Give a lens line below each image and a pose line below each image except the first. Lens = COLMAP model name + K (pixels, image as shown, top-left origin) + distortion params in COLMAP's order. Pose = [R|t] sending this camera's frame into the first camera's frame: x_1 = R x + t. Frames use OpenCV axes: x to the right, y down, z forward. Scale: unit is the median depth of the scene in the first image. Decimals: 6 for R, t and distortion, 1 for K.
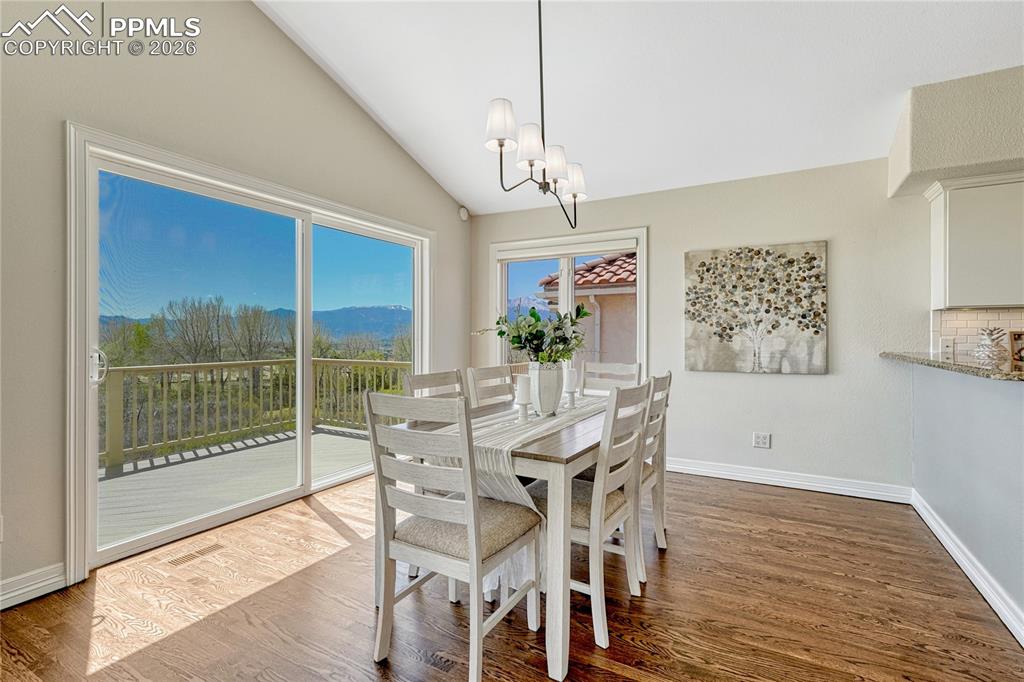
lens RADIAL K [[475.3, 0, 512.4], [0, 475.3, 341.0], [0, 0, 1]] dist [0.009936, 0.000138]
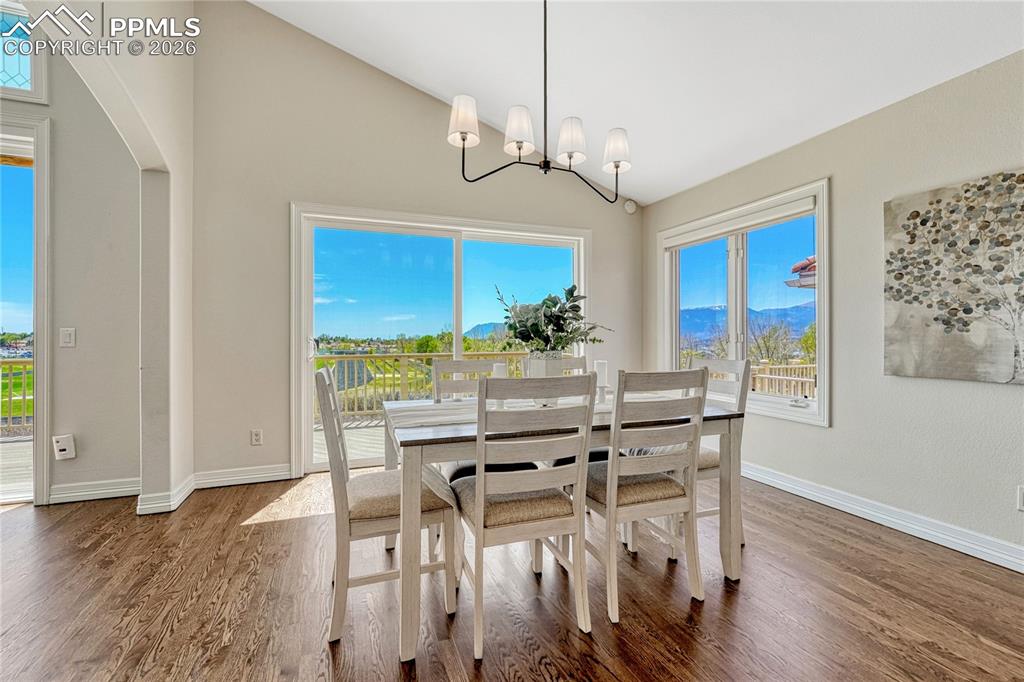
lens RADIAL K [[435.4, 0, 509.7], [0, 435.4, 338.6], [0, 0, 1]] dist [-0.002339, 0.001350]
pose [[0.767227, 0.000057, -0.641376, 0.365960], [-0.003468, 0.999986, -0.004059, 0.014894], [0.641367, 0.005338, 0.767216, 0.185537]]
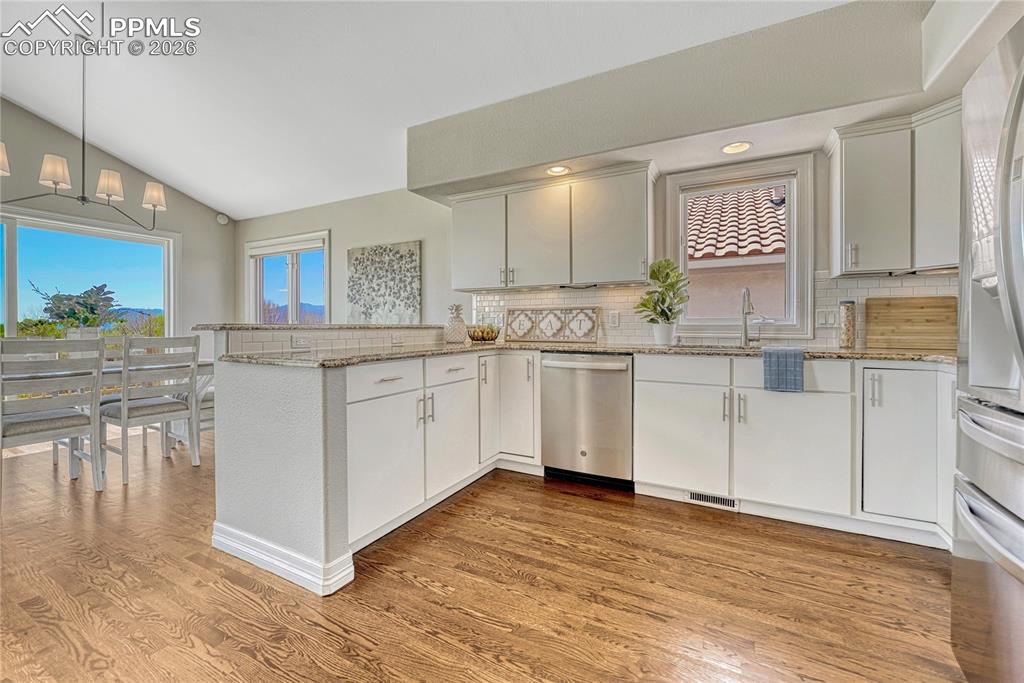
lens RADIAL K [[416.8, 0, 513.4], [0, 416.8, 328.8], [0, 0, 1]] dist [-0.012809, 0.002303]
pose [[0.999861, 0.000192, 0.016674, 0.826532], [-0.000107, 0.999987, -0.005090, 0.034187], [-0.016675, 0.005087, 0.999848, -0.132799]]
